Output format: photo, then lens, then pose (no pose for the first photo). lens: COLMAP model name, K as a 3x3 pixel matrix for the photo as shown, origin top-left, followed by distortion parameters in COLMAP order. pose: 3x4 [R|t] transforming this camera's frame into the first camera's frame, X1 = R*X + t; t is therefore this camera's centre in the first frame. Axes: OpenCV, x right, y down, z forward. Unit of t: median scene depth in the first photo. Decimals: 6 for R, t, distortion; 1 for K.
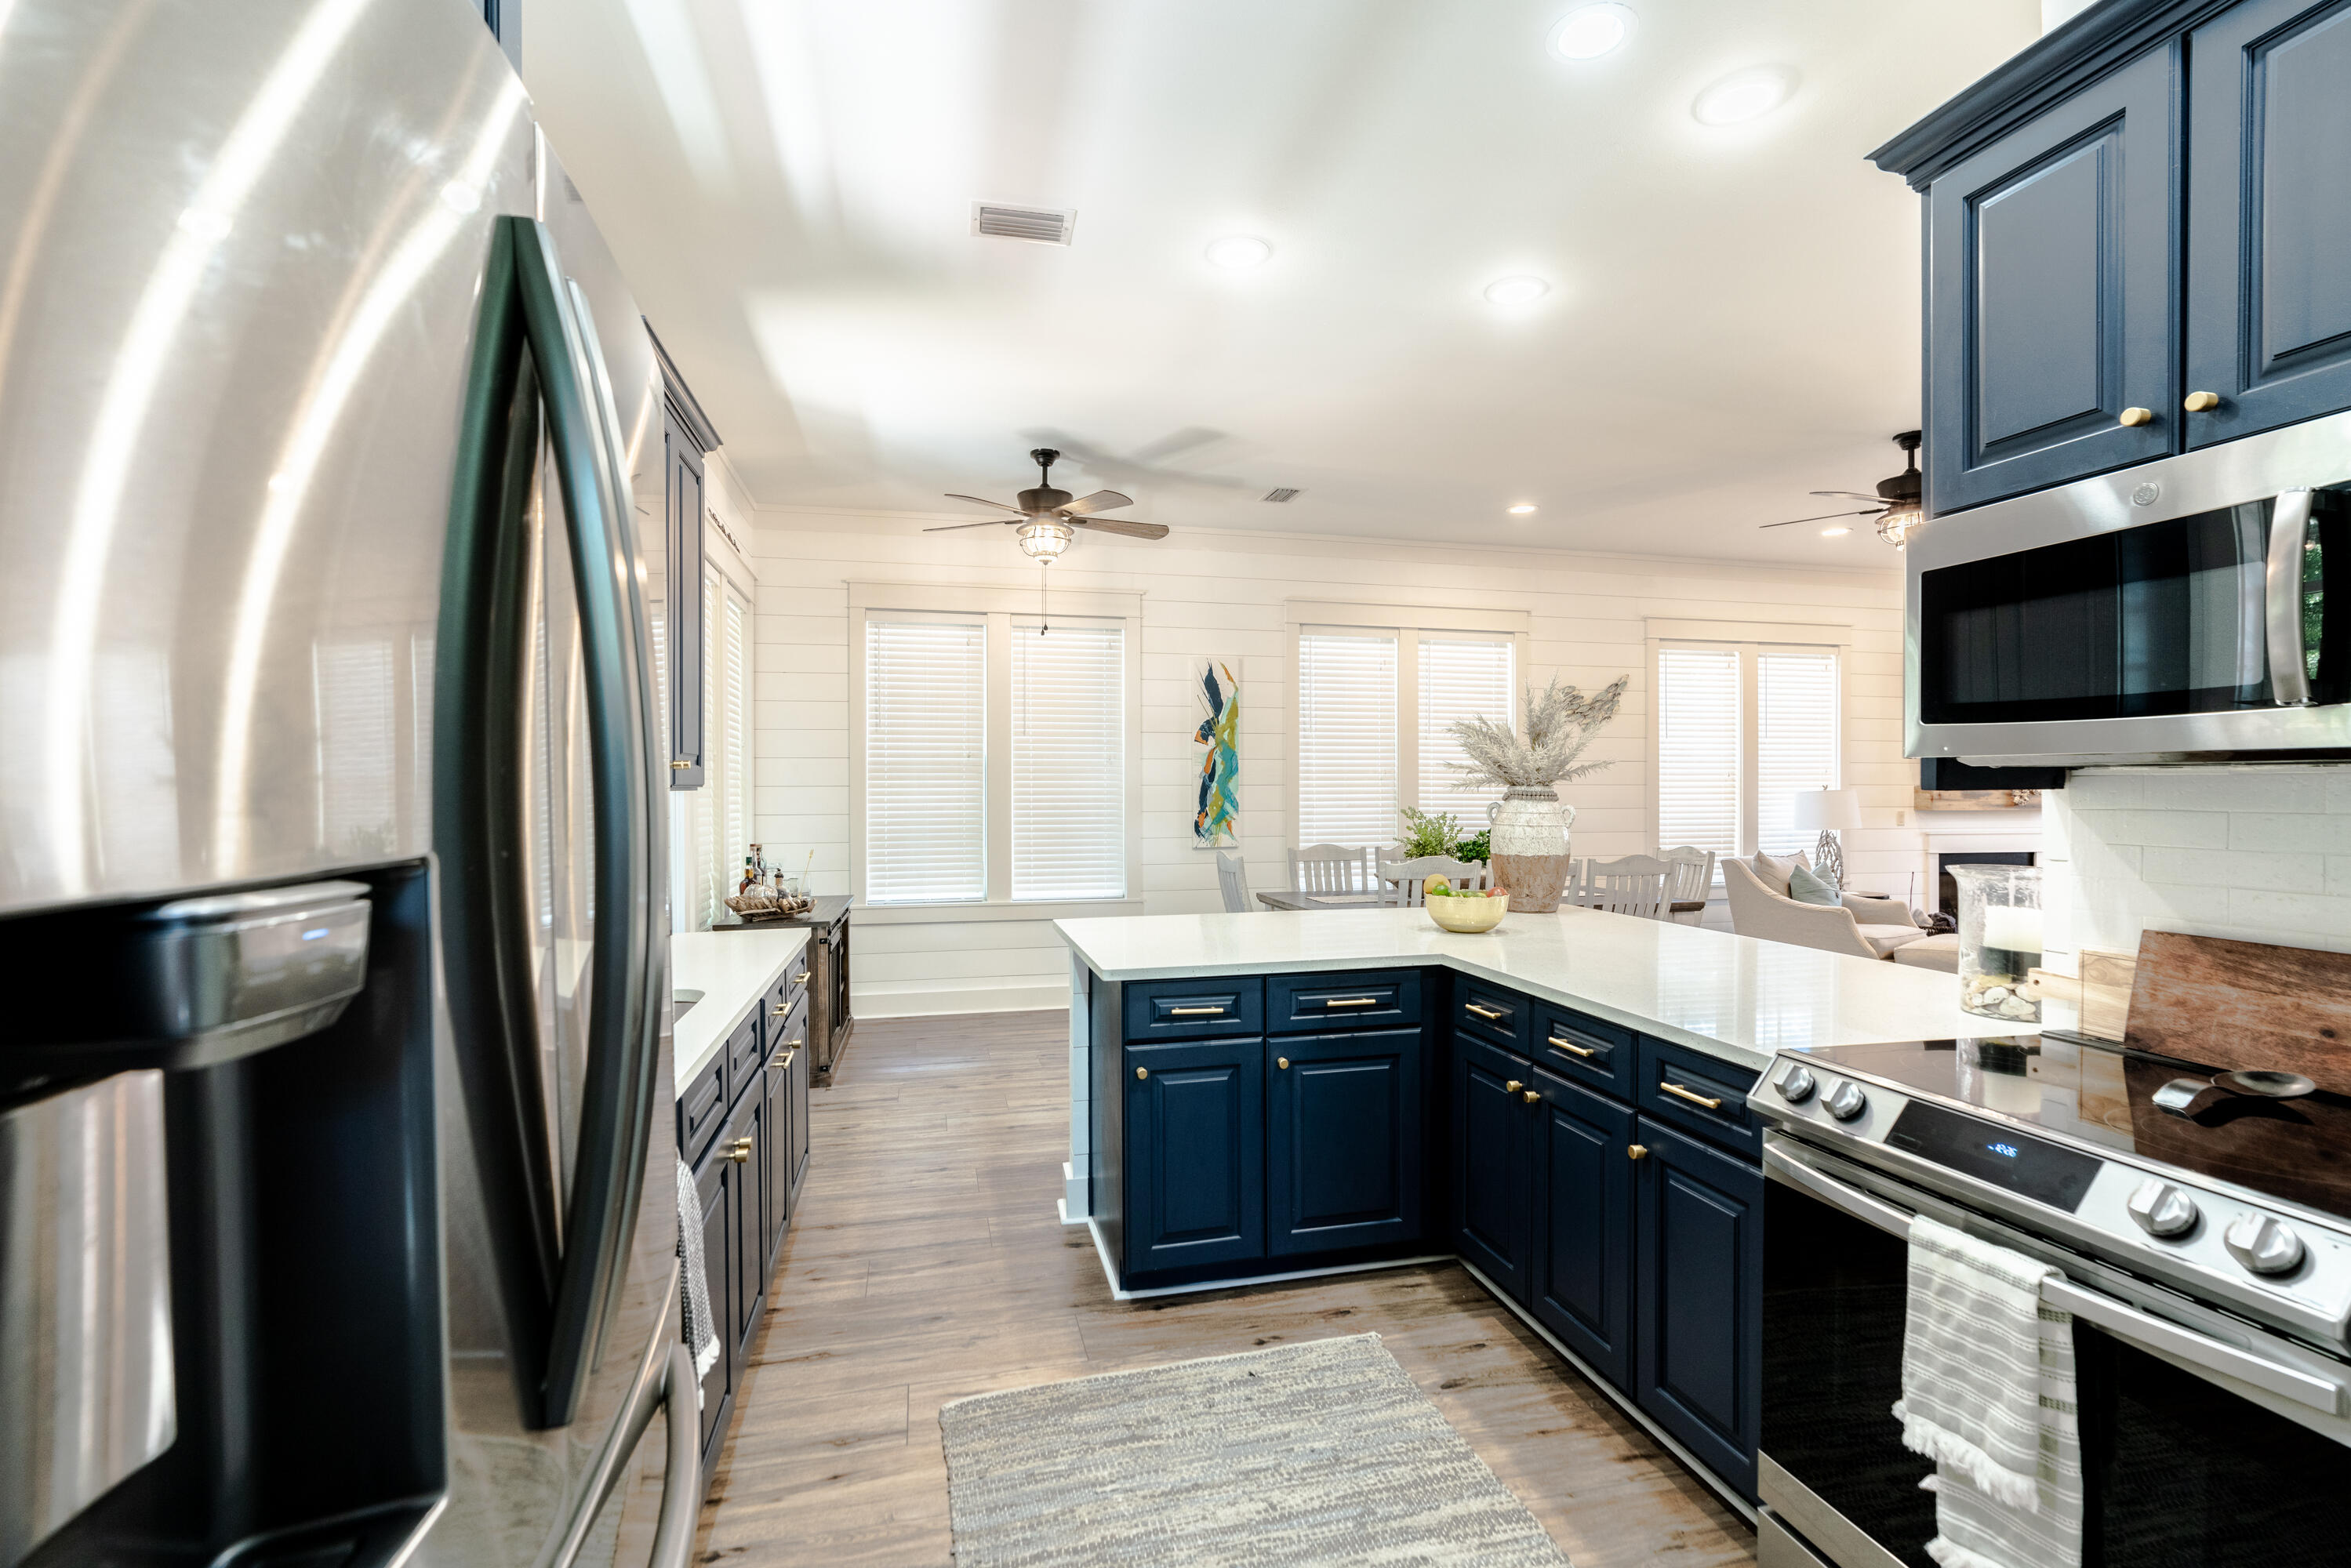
lens RADIAL K [[1045.7, 0, 1207.9], [0, 1045.7, 806.7], [0, 0, 1]] dist [-0.001579, -0.000082]
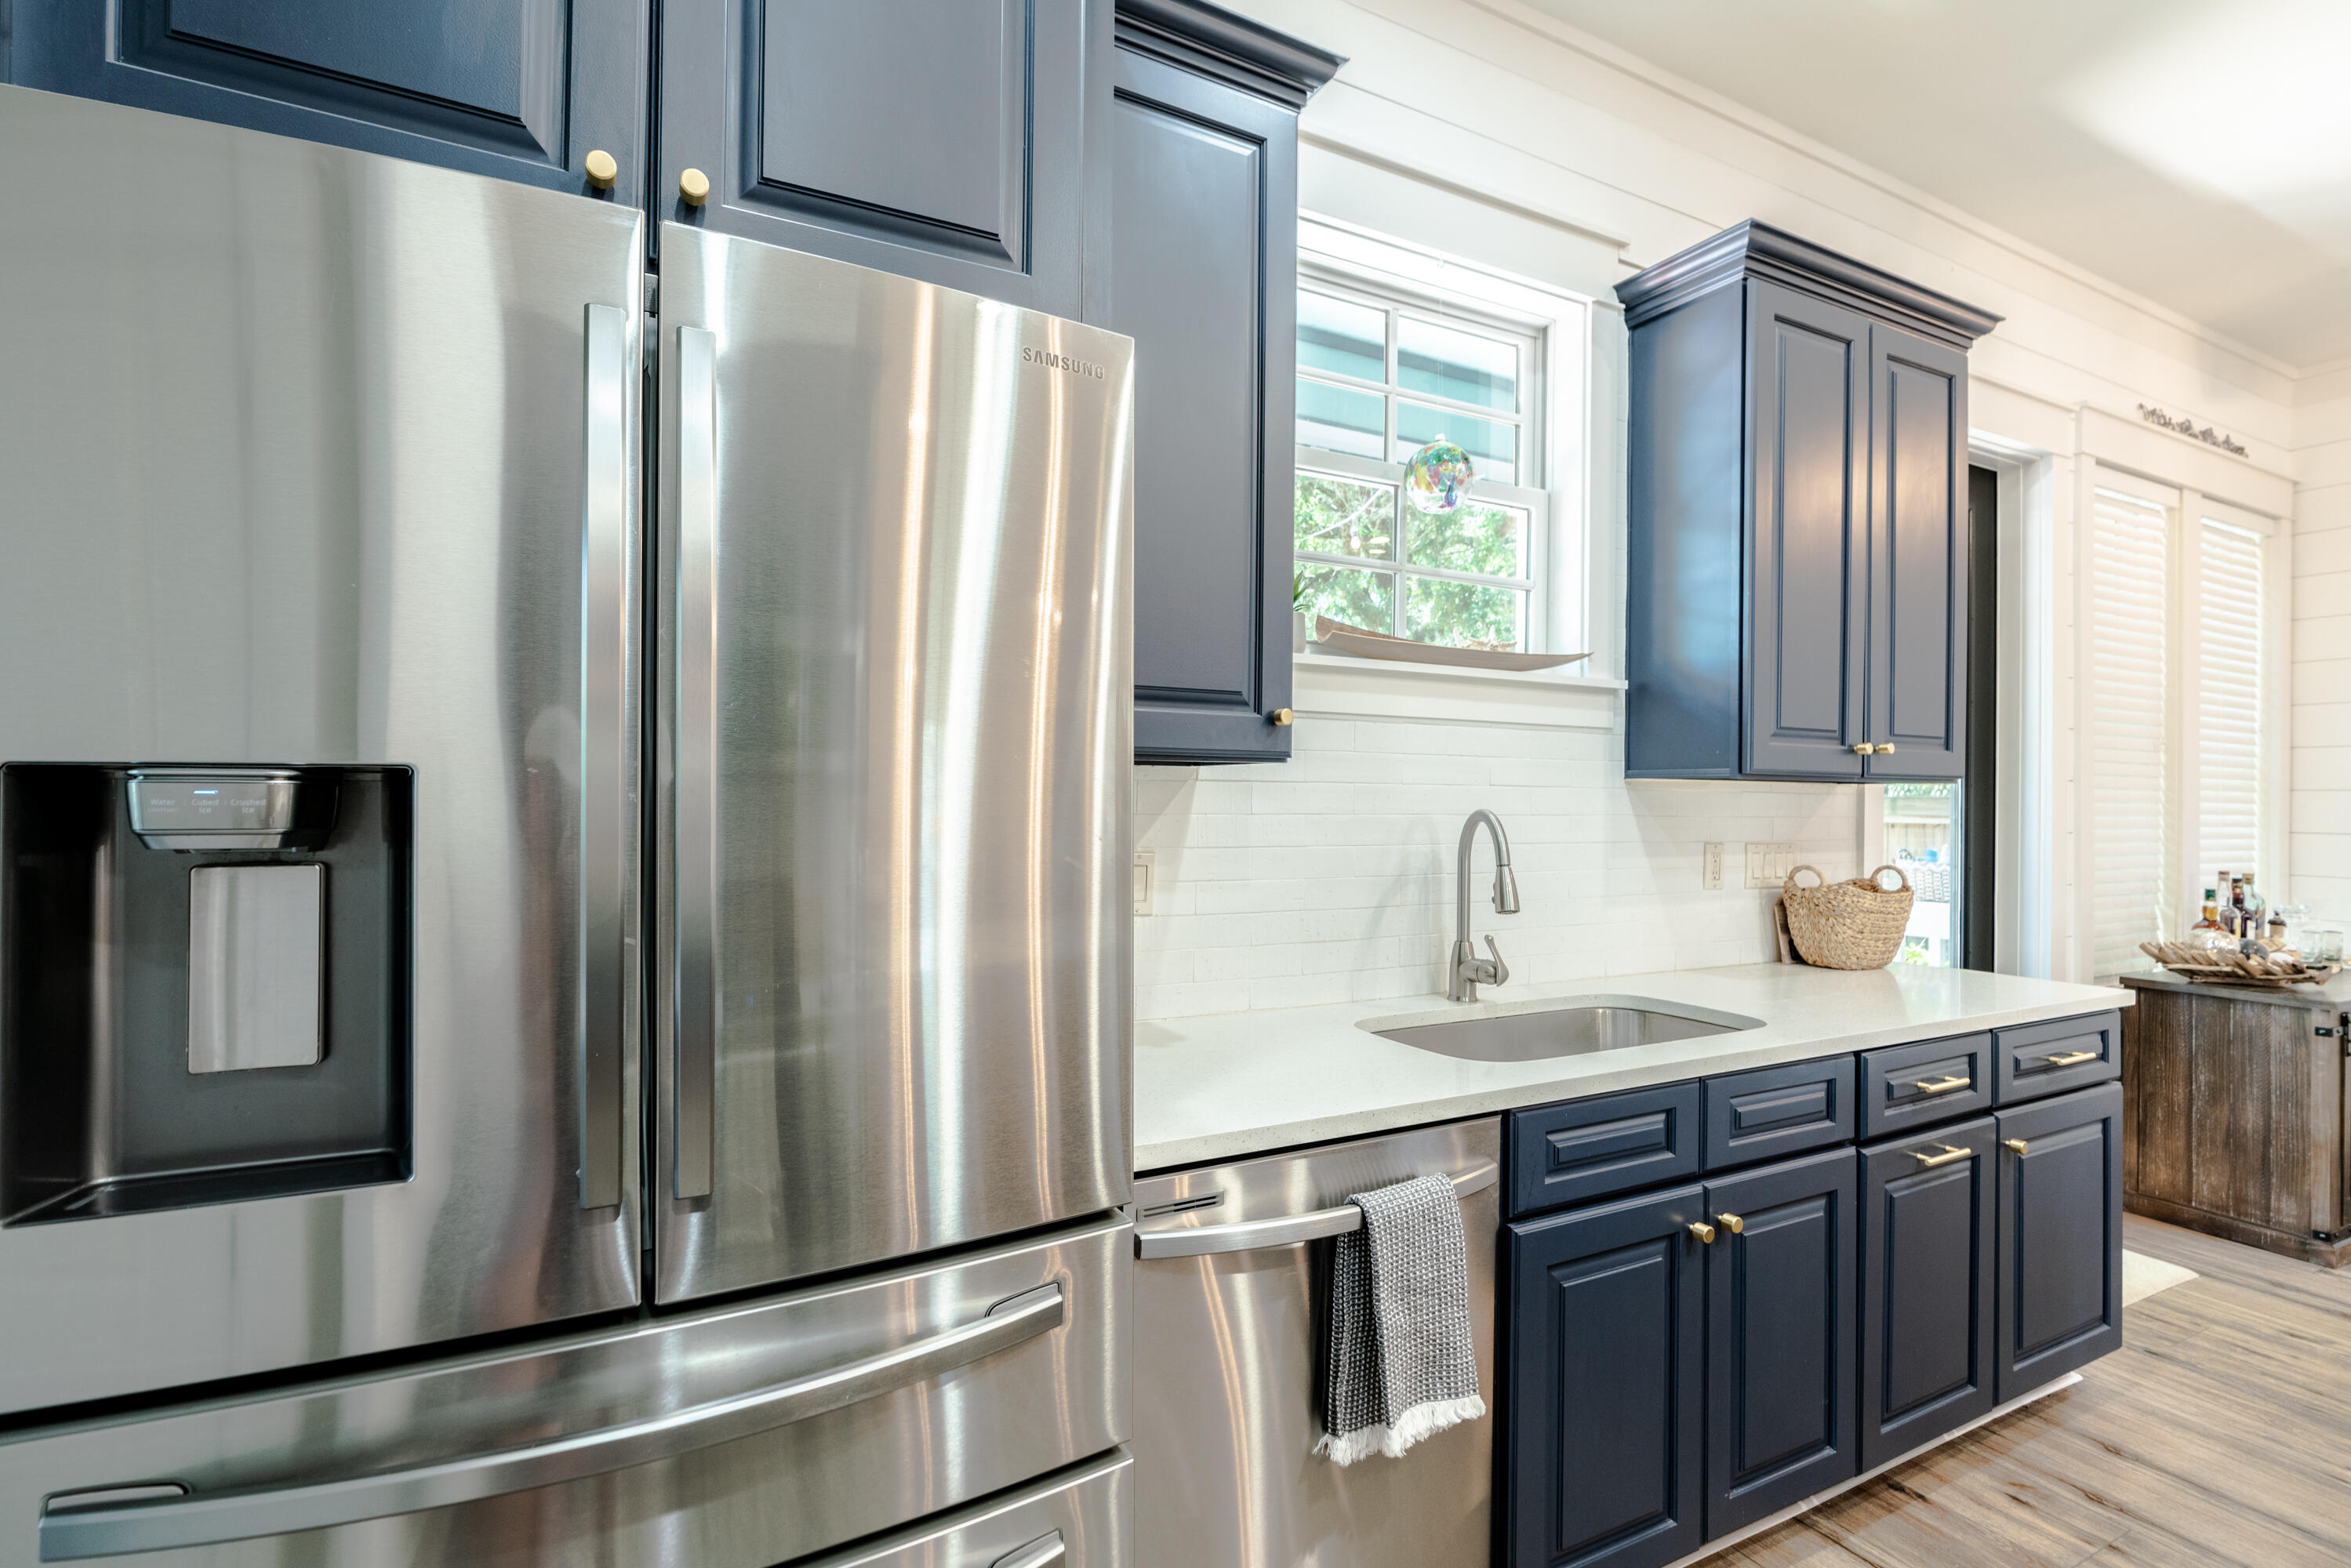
lens RADIAL K [[1101.6, 0, 1174.1], [0, 1101.6, 796.0], [0, 0, 1]] dist [-0.005284, 0.000186]
pose [[0.229872, 0.003640, -0.973214, 0.173490], [-0.026364, 0.999649, -0.002488, 0.010697], [0.972864, 0.026230, 0.229887, 0.265823]]
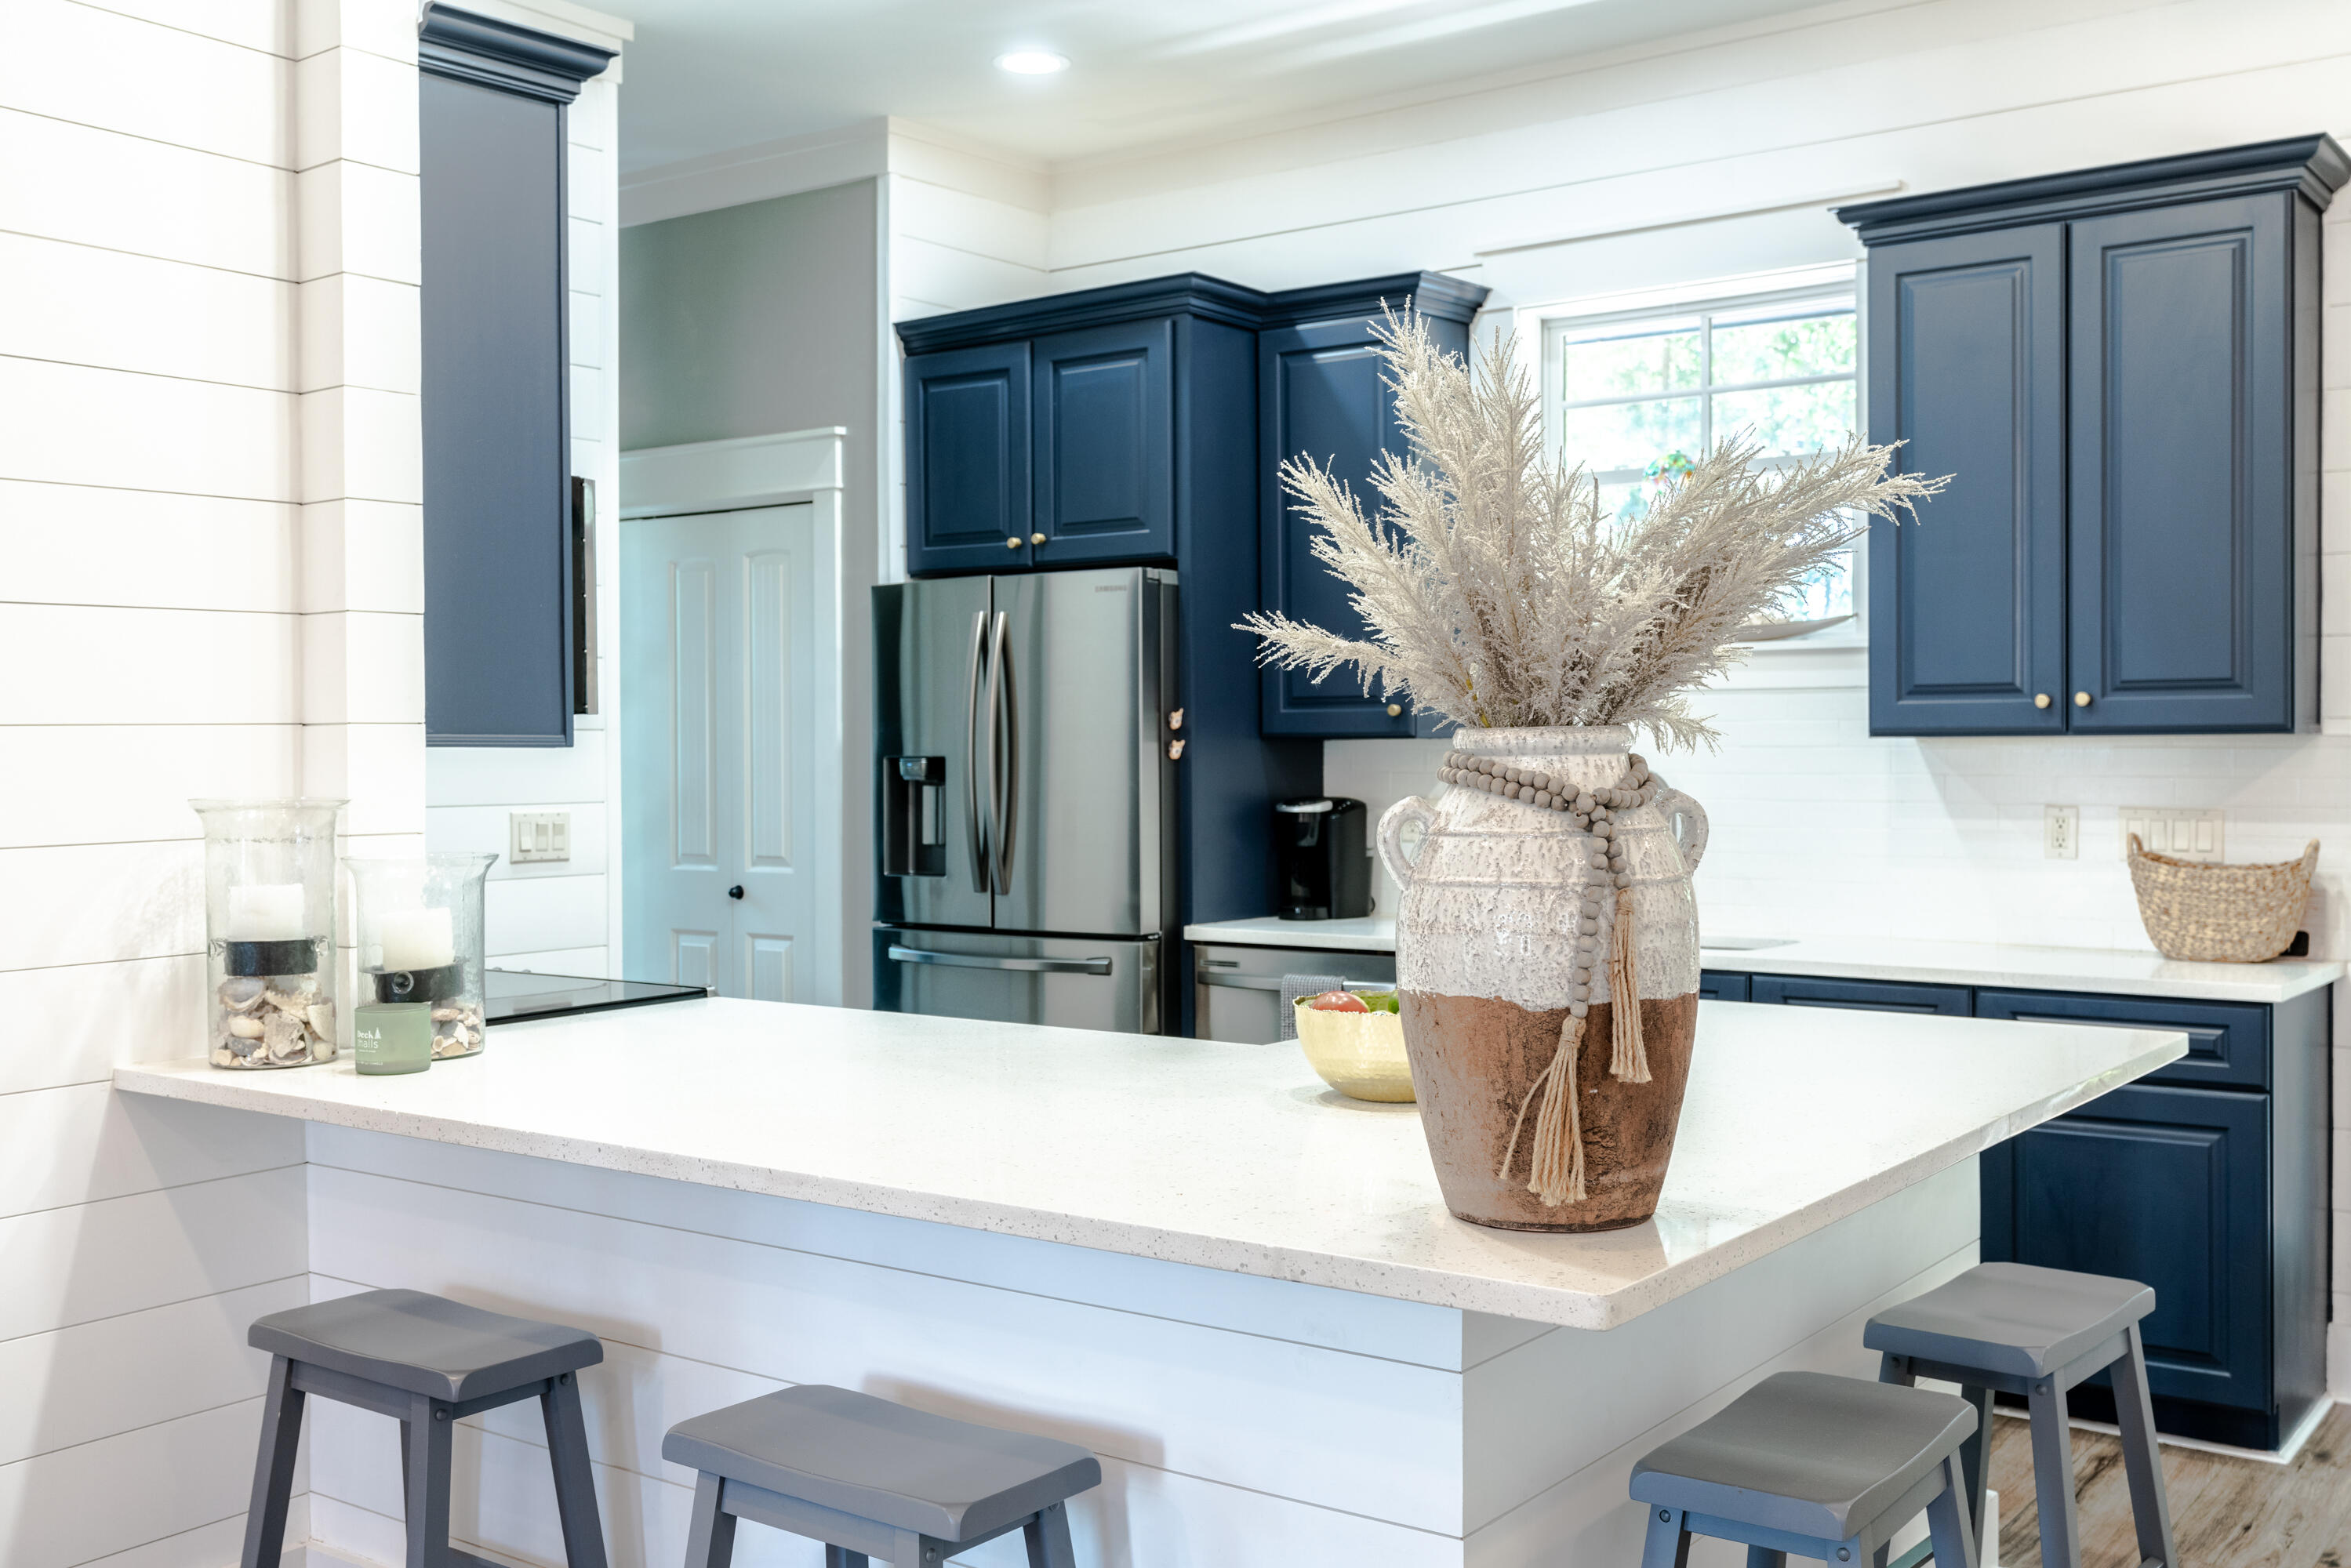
lens RADIAL K [[2288.9, 0, 1175.5], [0, 2288.9, 784.0], [0, 0, 1]] dist [0.013892, -0.001074]
pose [[-0.773700, 0.016405, -0.633339, 0.900238], [-0.003928, 0.999521, 0.030687, -0.026906], [0.633540, 0.026230, -0.773265, 1.707146]]
